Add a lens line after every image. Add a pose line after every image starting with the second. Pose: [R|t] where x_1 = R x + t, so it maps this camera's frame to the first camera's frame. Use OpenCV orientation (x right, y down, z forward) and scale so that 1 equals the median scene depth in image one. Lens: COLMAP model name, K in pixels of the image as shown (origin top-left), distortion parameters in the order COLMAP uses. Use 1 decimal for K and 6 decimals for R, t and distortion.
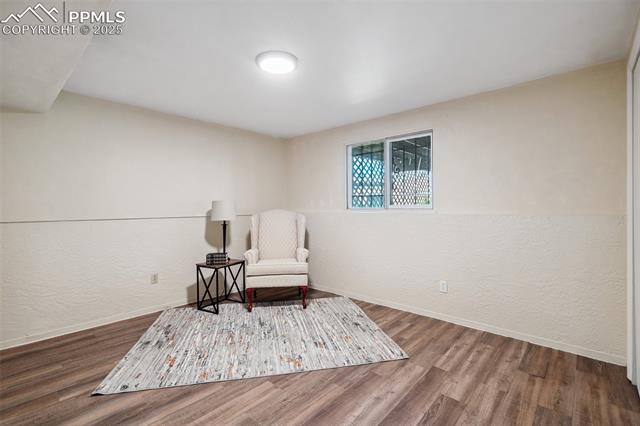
lens RADIAL K [[295.8, 0, 315.9], [0, 295.8, 210.7], [0, 0, 1]] dist [-0.000754, 0.000448]
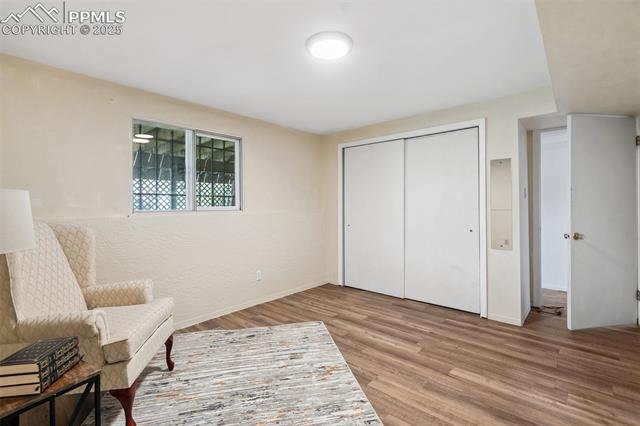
lens RADIAL K [[295.8, 0, 315.9], [0, 295.8, 210.7], [0, 0, 1]] dist [-0.000754, 0.000448]
pose [[-0.011001, -0.009599, 0.999893, -0.896894], [0.023261, 0.999681, 0.009853, -0.009880], [-0.999669, 0.023367, -0.010774, 0.926331]]
